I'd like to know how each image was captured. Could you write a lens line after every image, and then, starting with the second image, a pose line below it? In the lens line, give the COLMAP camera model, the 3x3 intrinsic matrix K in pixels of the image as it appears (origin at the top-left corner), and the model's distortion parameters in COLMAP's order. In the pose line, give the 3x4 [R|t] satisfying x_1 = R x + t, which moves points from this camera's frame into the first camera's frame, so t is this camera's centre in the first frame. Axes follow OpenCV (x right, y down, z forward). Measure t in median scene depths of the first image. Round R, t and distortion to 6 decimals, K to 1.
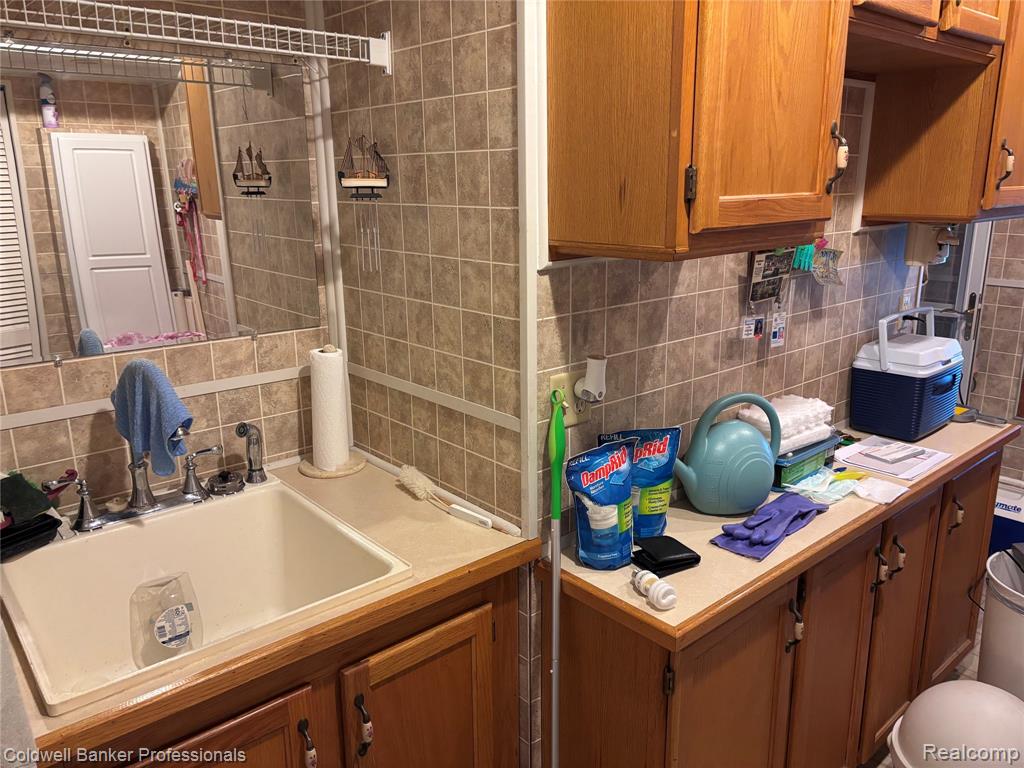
lens RADIAL K [[775.5, 0, 511.6], [0, 775.5, 379.4], [0, 0, 1]] dist [0.055489, -0.062892]
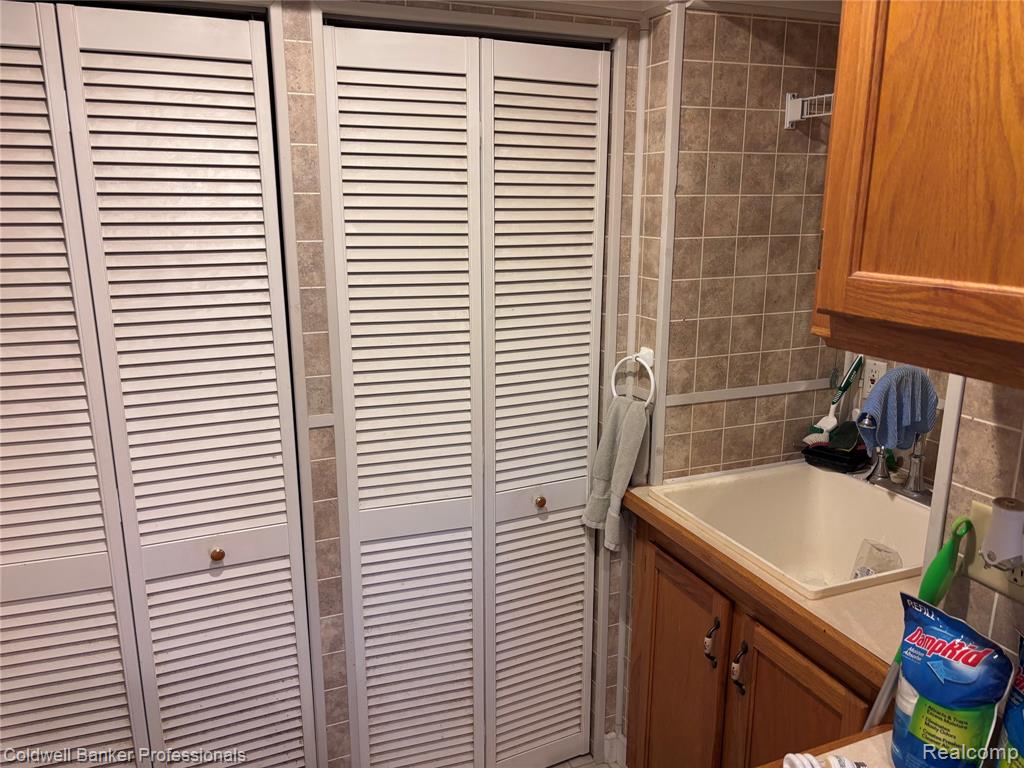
lens RADIAL K [[775.5, 0, 510.8], [0, 775.5, 389.5], [0, 0, 1]] dist [0.055489, -0.062892]
pose [[-0.325187, 0.235143, -0.915948, 0.852735], [-0.229631, 0.919966, 0.317700, -0.236653], [0.917346, 0.313642, -0.245165, 0.755906]]
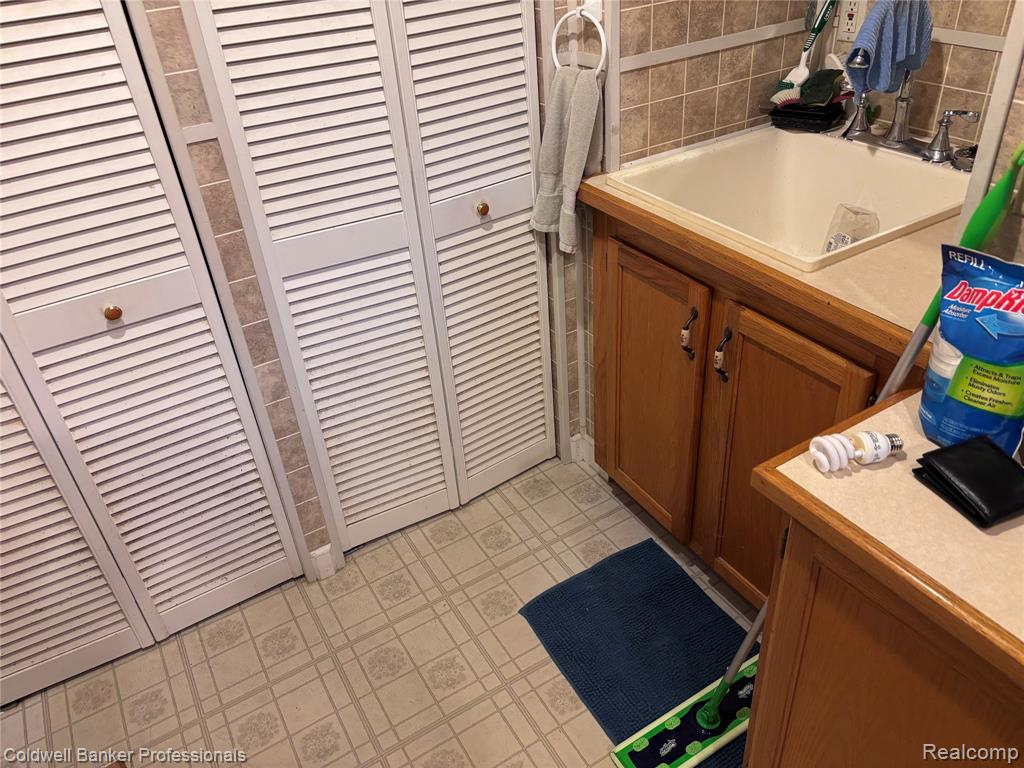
lens RADIAL K [[775.5, 0, 516.0], [0, 775.5, 379.9], [0, 0, 1]] dist [0.055489, -0.062892]
pose [[-0.179673, 0.562734, -0.806876, 0.723818], [-0.173547, 0.789226, 0.589070, -0.130621], [0.968297, 0.245871, -0.044142, 0.694297]]
